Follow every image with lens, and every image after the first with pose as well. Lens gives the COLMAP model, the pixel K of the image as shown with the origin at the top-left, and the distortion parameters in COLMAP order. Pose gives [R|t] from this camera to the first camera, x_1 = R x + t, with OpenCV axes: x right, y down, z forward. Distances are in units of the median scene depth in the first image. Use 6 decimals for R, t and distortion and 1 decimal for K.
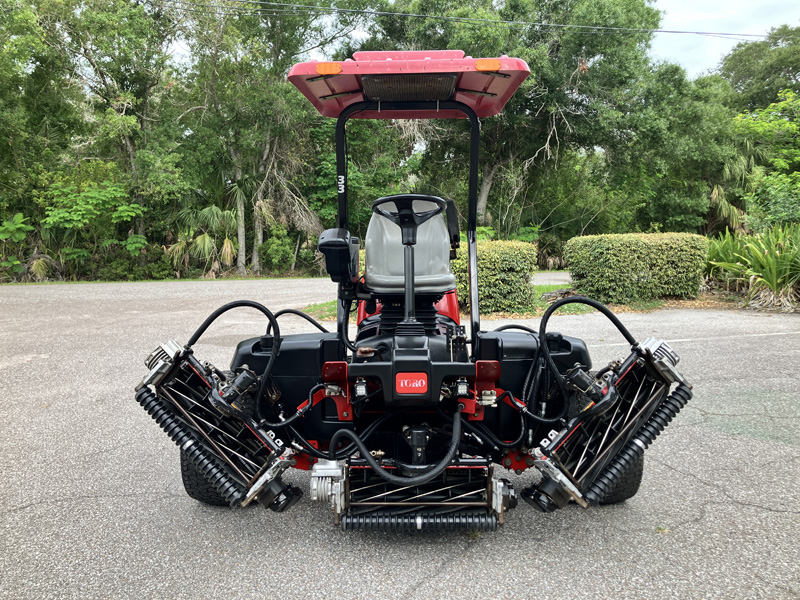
lens RADIAL K [[642.6, 0, 391.1], [0, 642.6, 302.2], [0, 0, 1]] dist [0.006781, -0.008406]
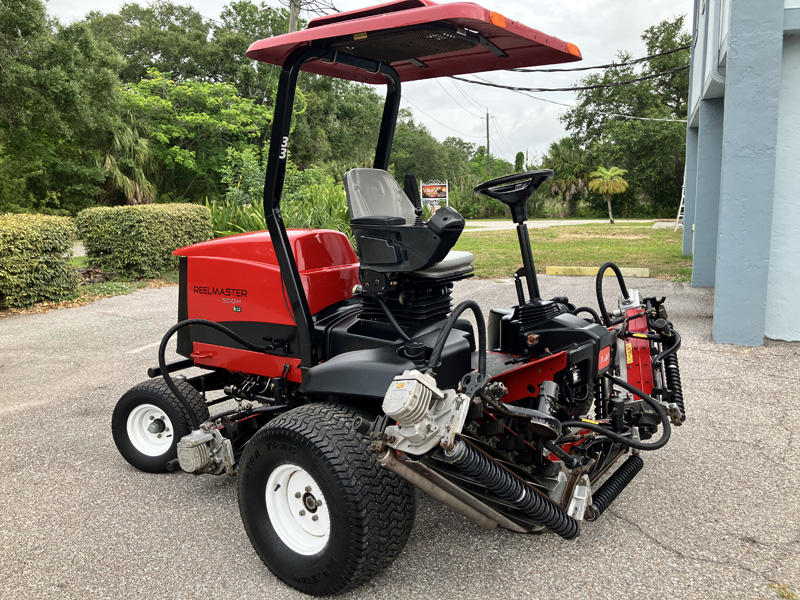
lens RADIAL K [[649.4, 0, 396.5], [0, 649.4, 295.2], [0, 0, 1]] dist [0.010428, -0.006608]
pose [[0.594184, -0.117385, 0.795717, -0.106898], [0.089388, 0.992802, 0.079711, -0.009323], [-0.799347, 0.023765, 0.600400, 0.069733]]
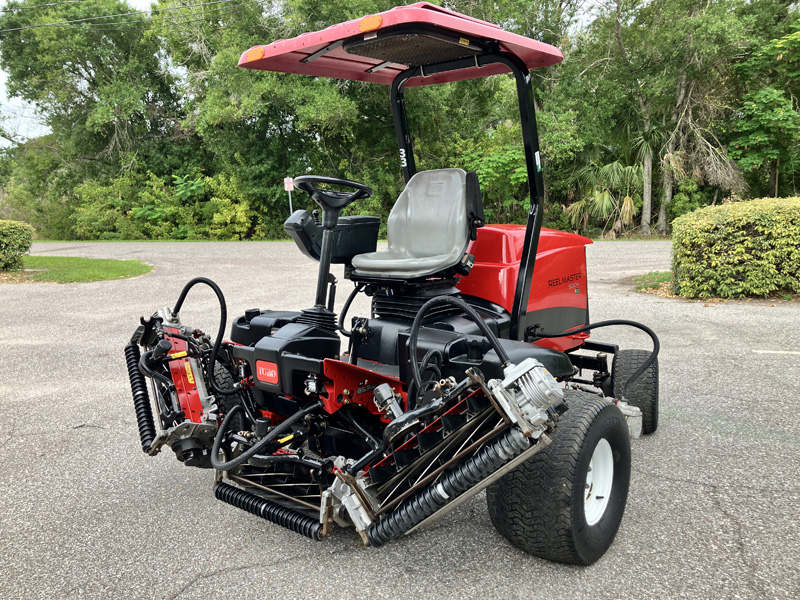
lens RADIAL K [[649.4, 0, 396.5], [0, 649.4, 295.2], [0, 0, 1]] dist [0.010428, -0.006608]
pose [[0.786870, 0.072373, -0.612860, 0.087126], [-0.038180, 0.996906, 0.068704, -0.007424], [0.615936, -0.030662, 0.787199, 0.036793]]
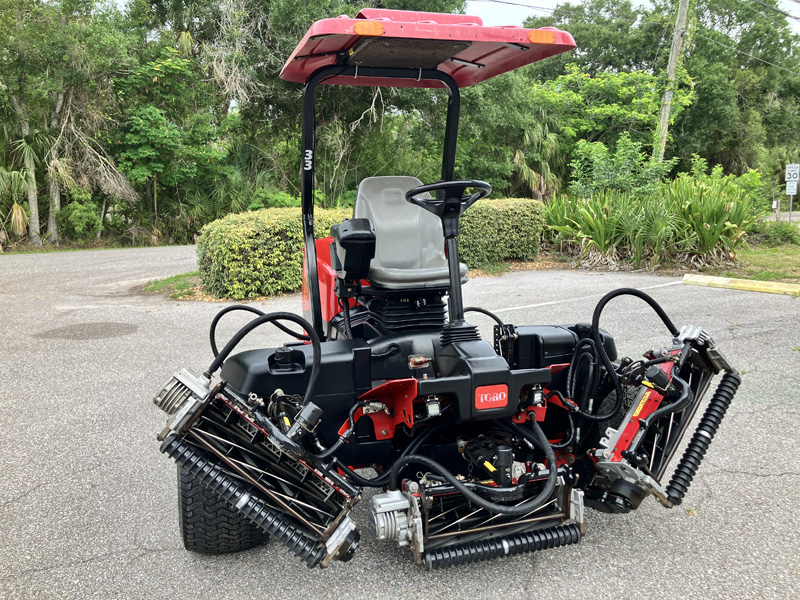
lens RADIAL K [[649.4, 0, 396.5], [0, 649.4, 295.2], [0, 0, 1]] dist [0.010428, -0.006608]
pose [[0.954463, -0.048546, 0.294354, -0.038317], [0.034453, 0.998006, 0.052879, -0.007254], [-0.296334, -0.040329, 0.954232, 0.020206]]
